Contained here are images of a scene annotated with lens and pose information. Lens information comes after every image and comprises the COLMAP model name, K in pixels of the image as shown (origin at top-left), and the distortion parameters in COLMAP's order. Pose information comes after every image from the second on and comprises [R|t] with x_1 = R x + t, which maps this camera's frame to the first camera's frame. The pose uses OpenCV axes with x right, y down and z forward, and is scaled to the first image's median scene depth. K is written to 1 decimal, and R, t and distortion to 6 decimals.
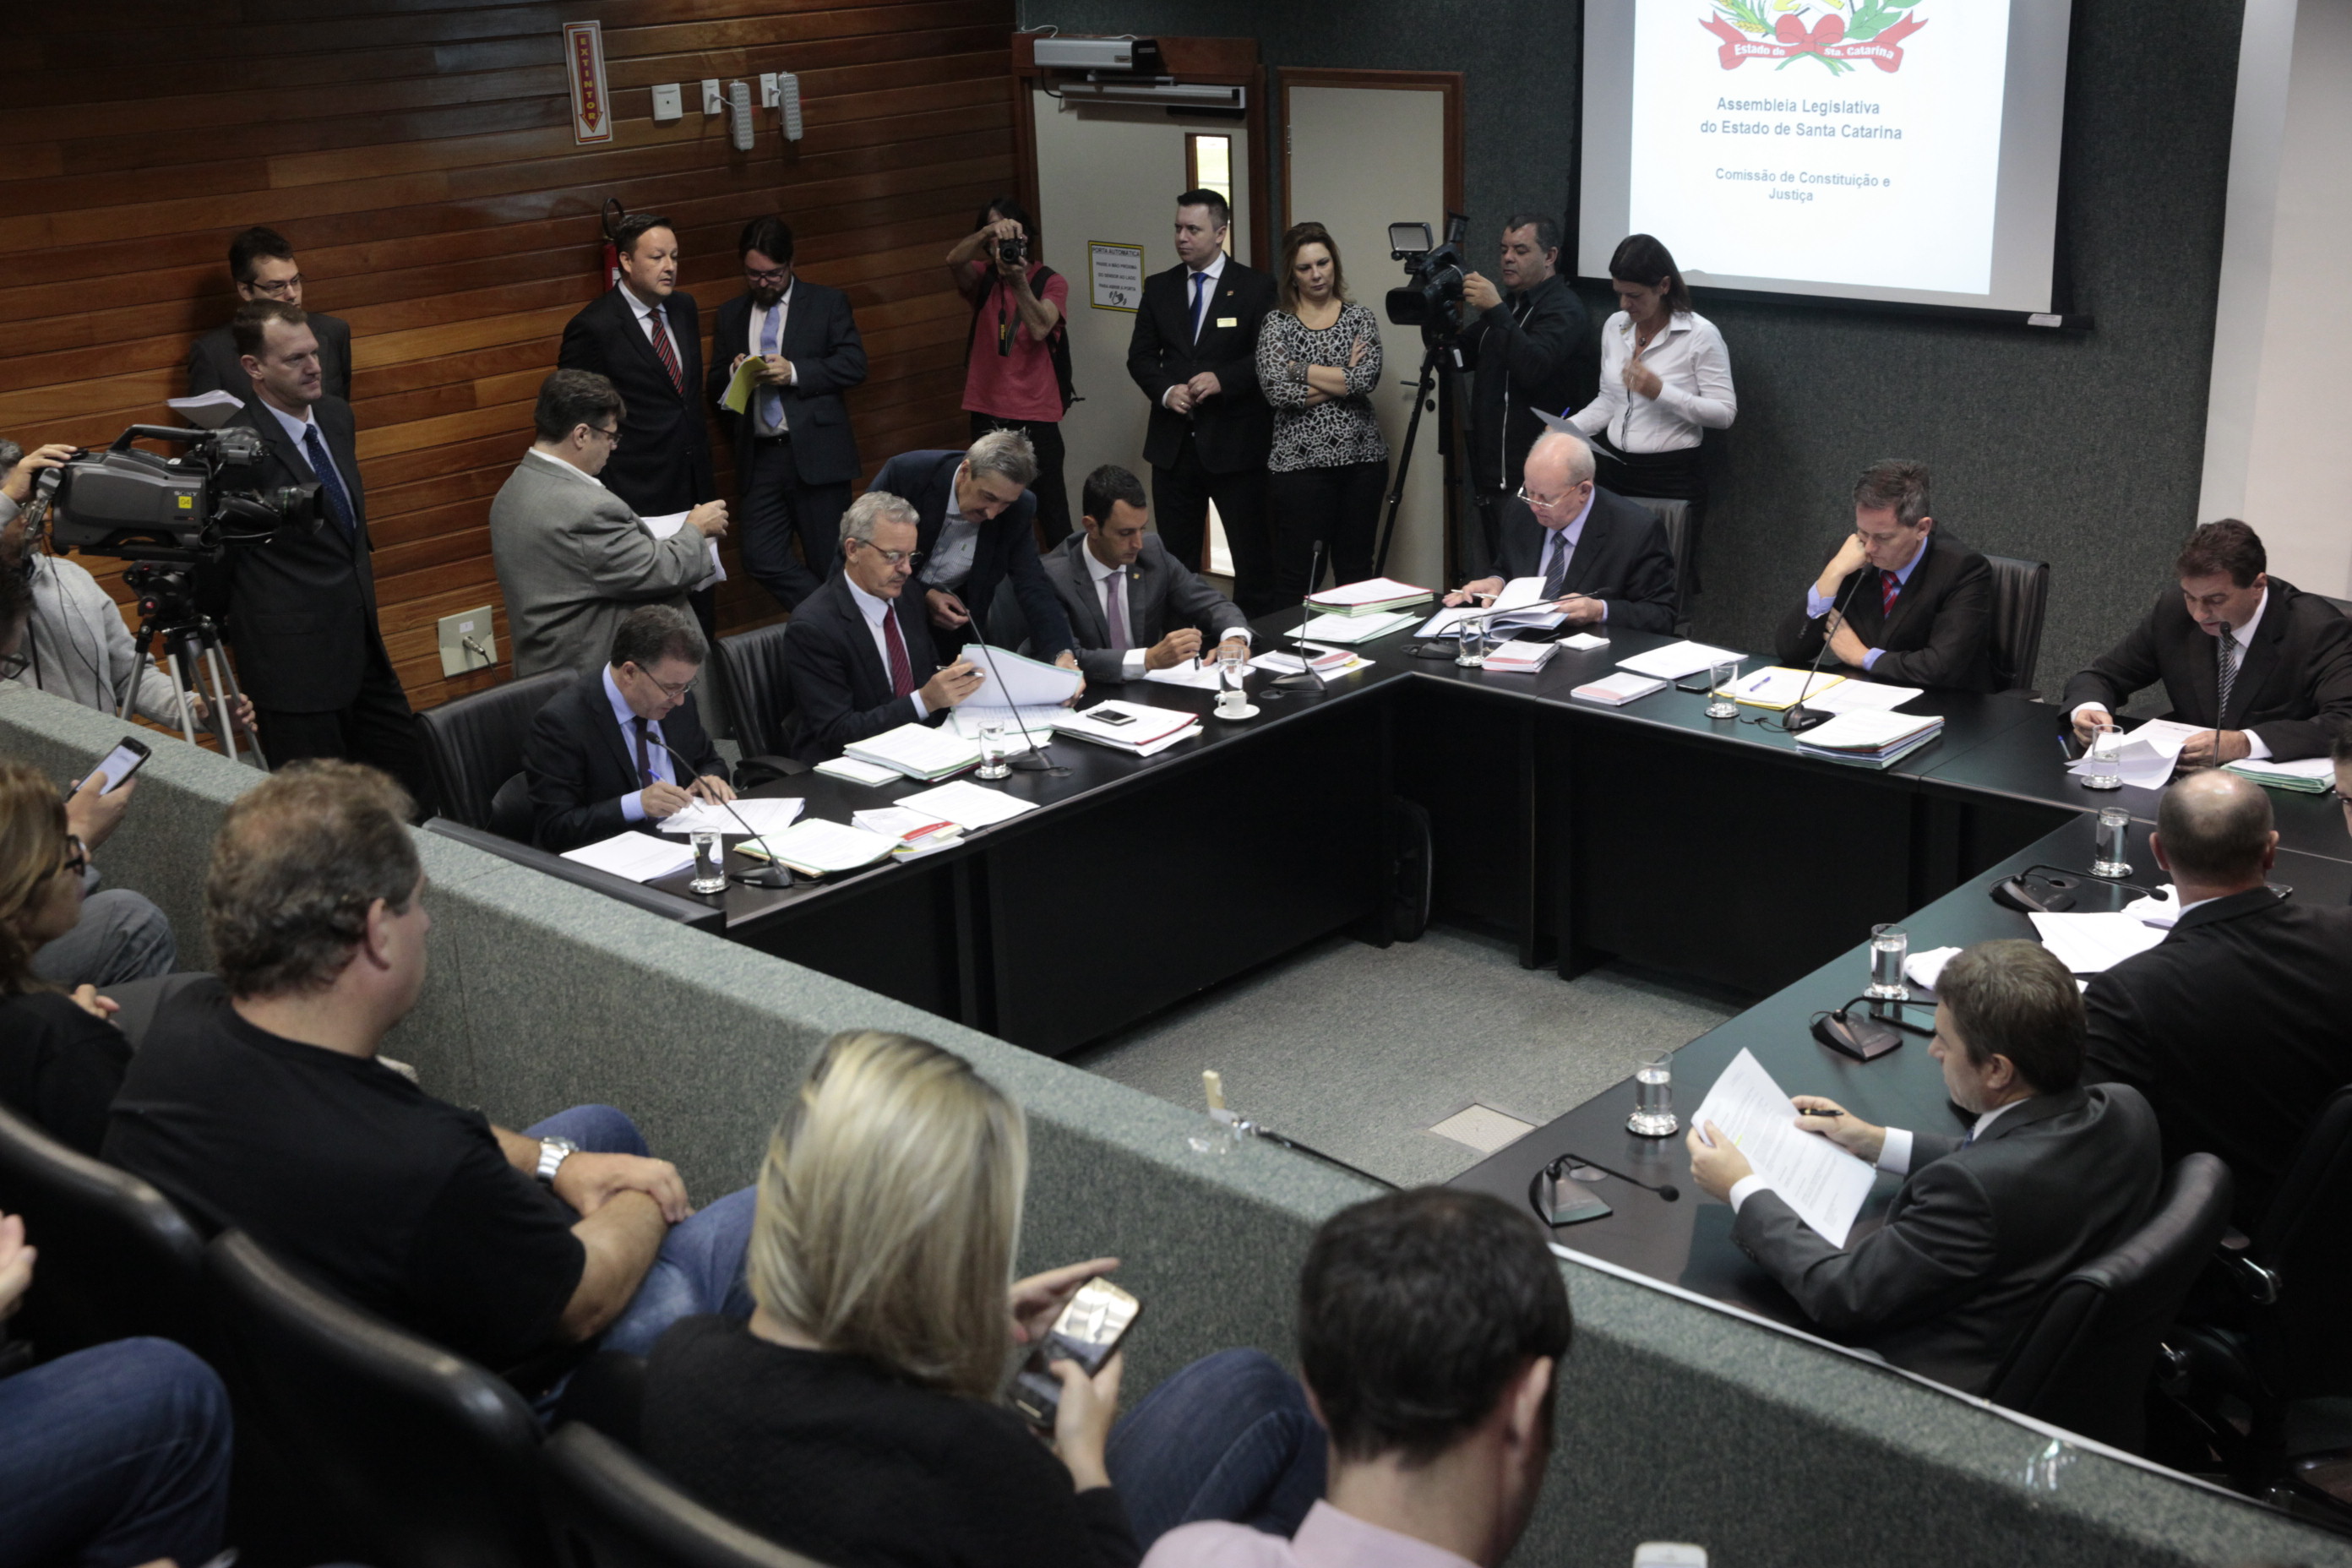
lens RADIAL K [[2869.4, 0, 1194.4], [0, 2869.4, 772.2], [0, 0, 1]] dist [0.091372, 0.000000]
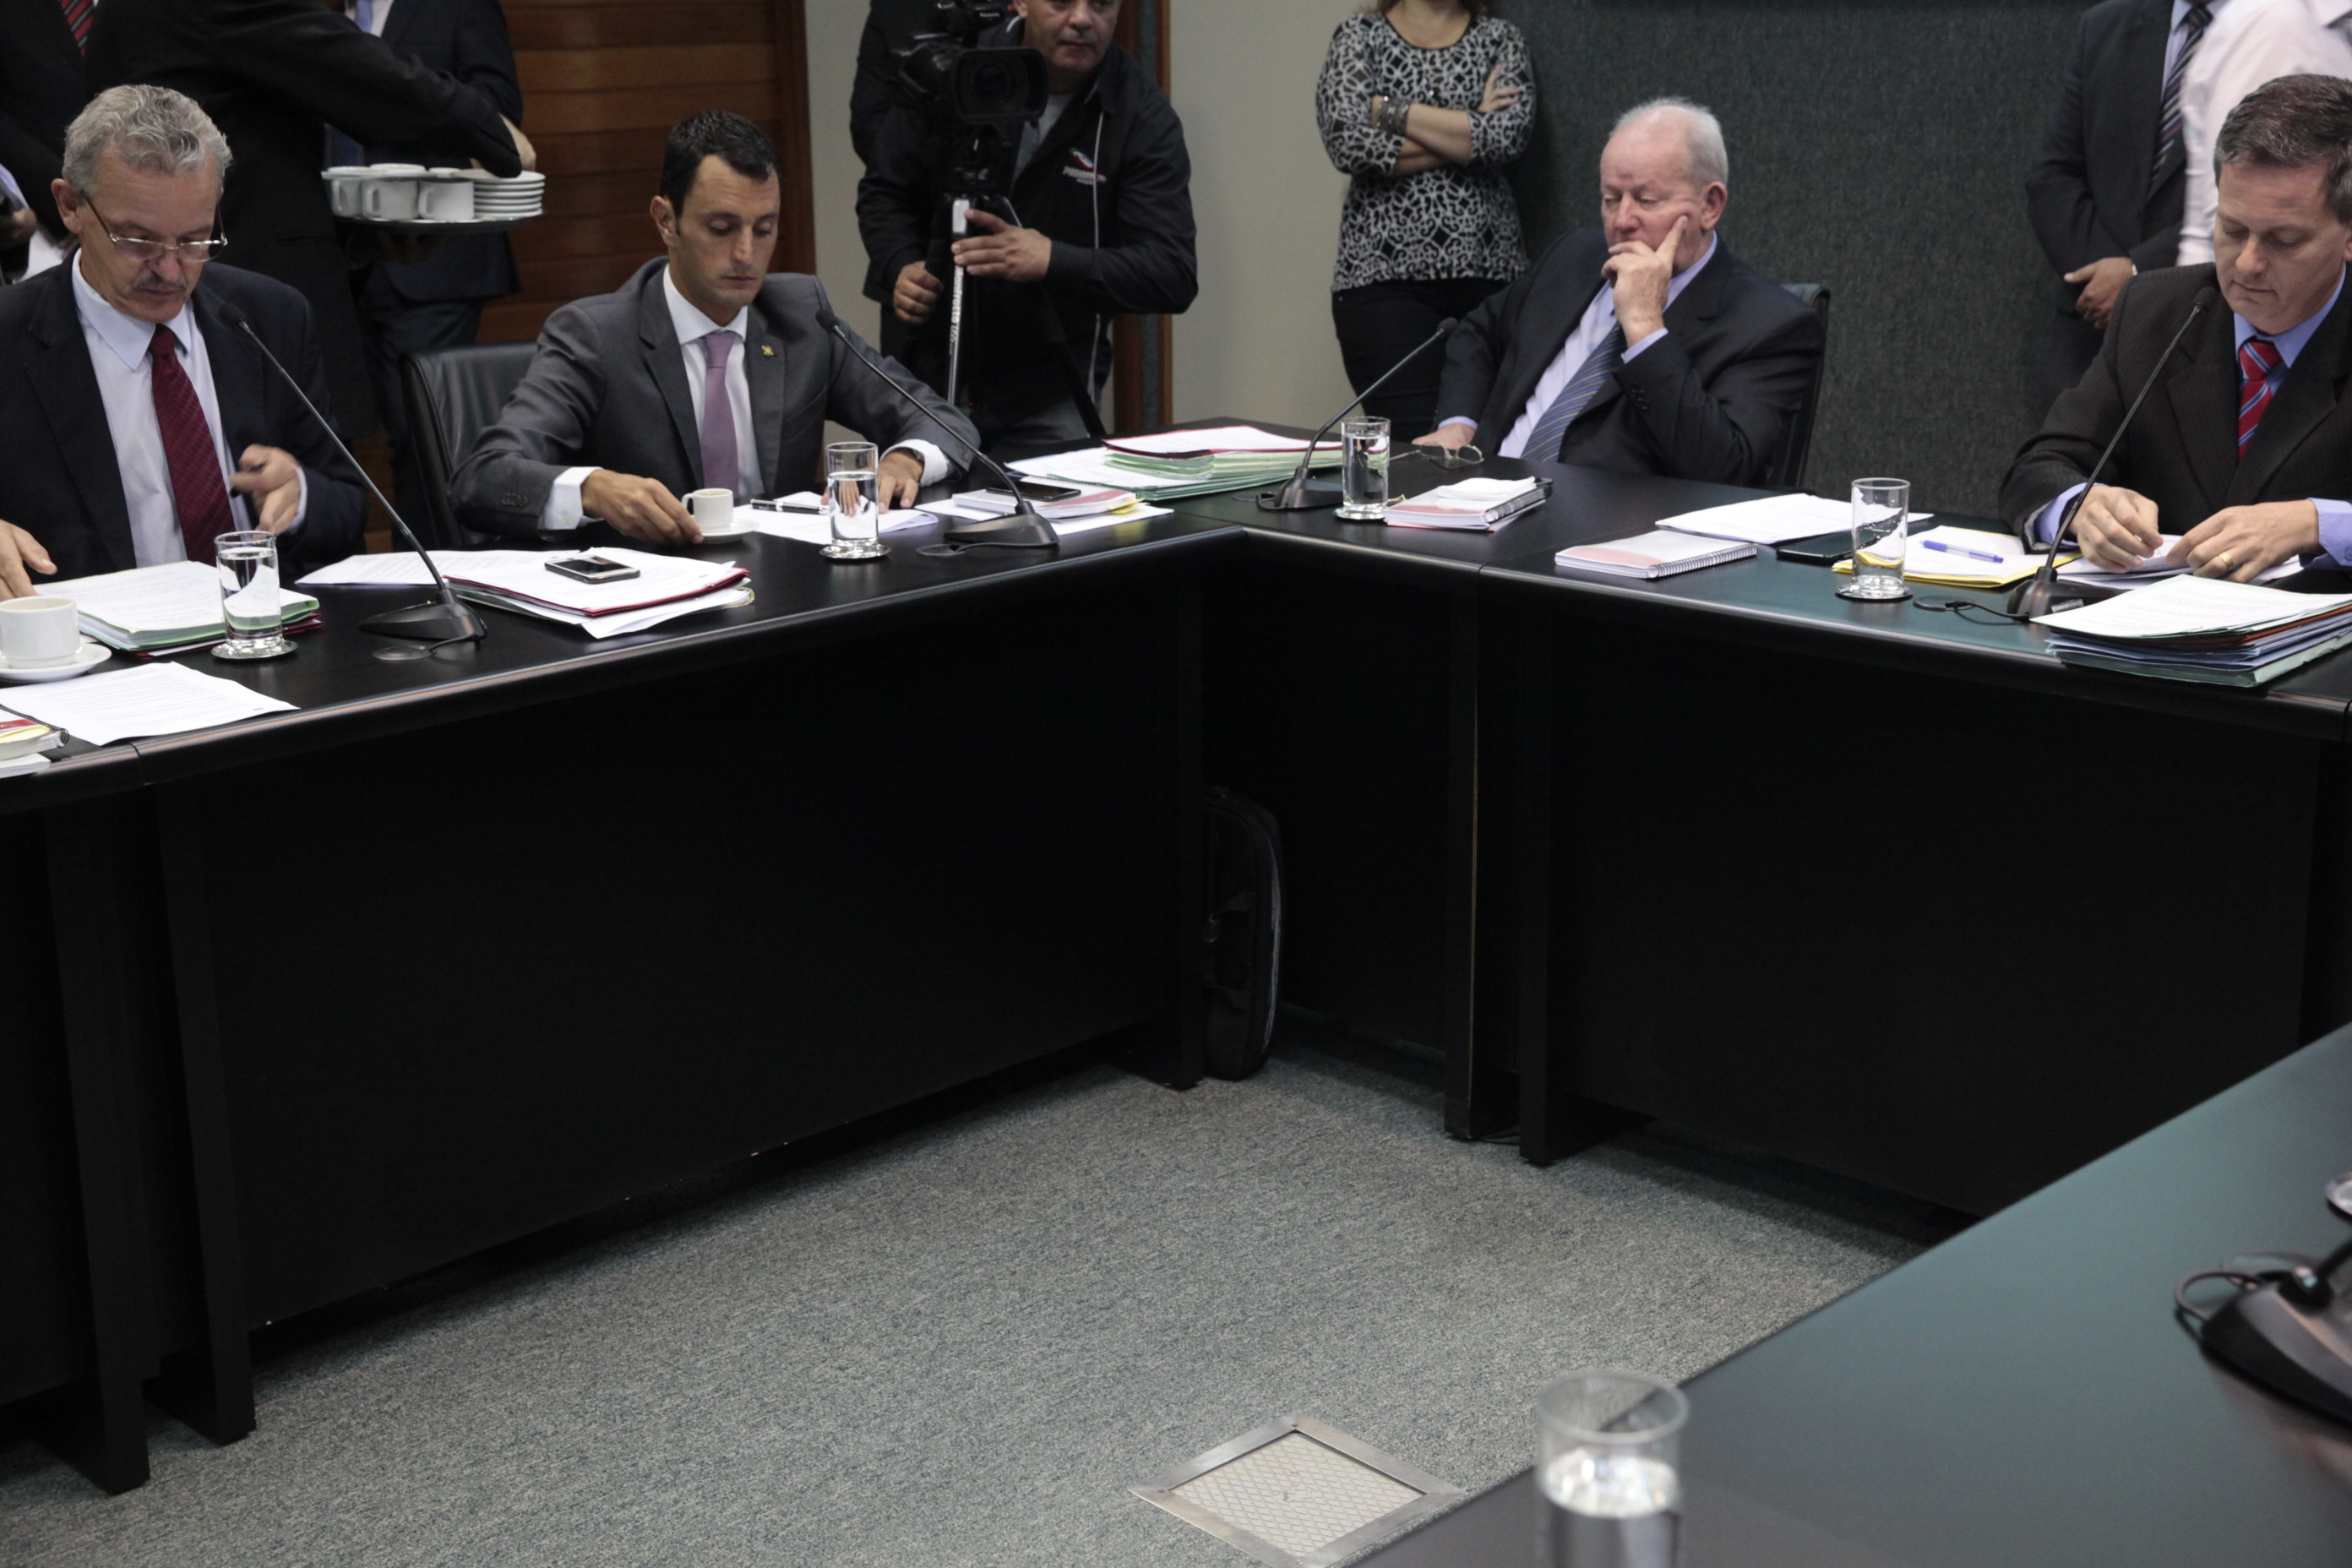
lens RADIAL K [[2883.4, 0, 1170.9], [0, 2883.4, 802.3], [0, 0, 1]] dist [-0.014646, 0.000000]
pose [[0.998054, 0.032502, -0.053209, 0.092704], [-0.035571, 0.997695, -0.057784, 0.041862], [0.051208, 0.059565, 0.996910, 0.513710]]
